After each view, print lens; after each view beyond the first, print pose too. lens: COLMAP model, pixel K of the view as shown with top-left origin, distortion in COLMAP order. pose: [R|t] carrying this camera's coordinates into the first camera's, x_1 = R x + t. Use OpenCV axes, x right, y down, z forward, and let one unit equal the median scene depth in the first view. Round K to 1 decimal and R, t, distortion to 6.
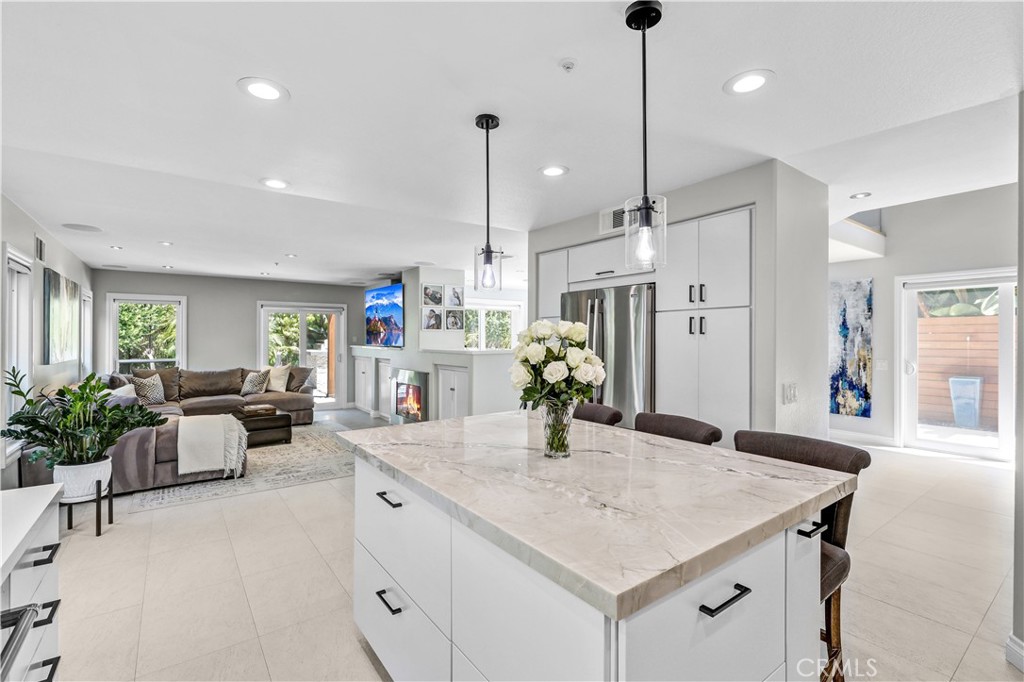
lens RADIAL K [[460.7, 0, 517.4], [0, 460.7, 337.7], [0, 0, 1]] dist [0.000293, 0.000073]
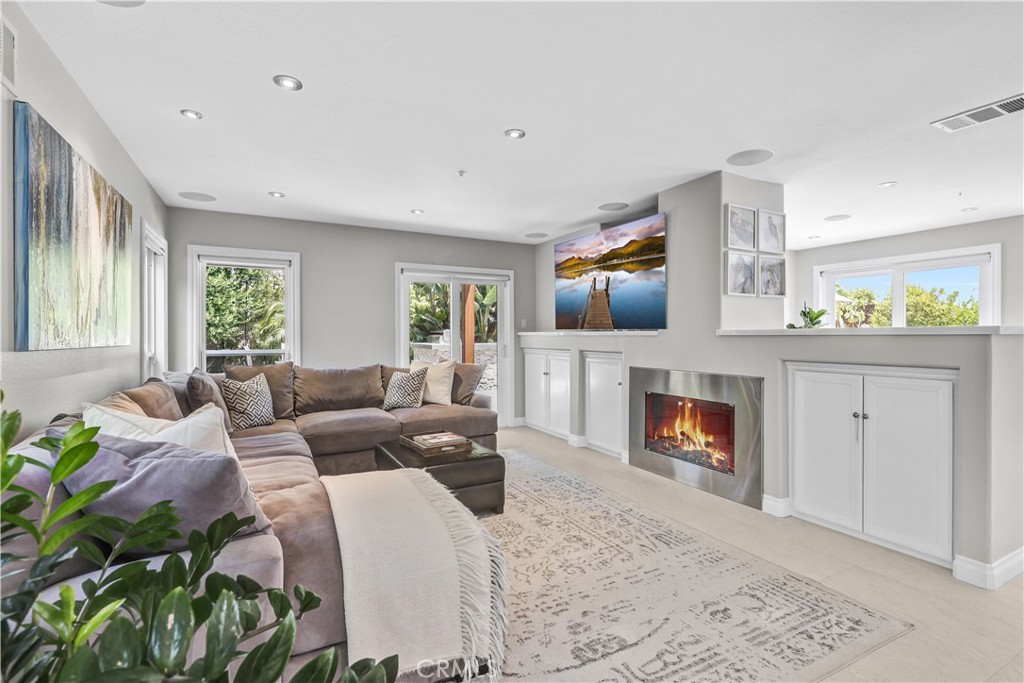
lens RADIAL K [[478.9, 0, 517.2], [0, 478.9, 339.0], [0, 0, 1]] dist [-0.001383, -0.000183]
pose [[0.988487, -0.000218, -0.151307, -0.322181], [0.001330, 0.999973, 0.007250, 0.026768], [0.151301, -0.007368, 0.988460, 0.390428]]
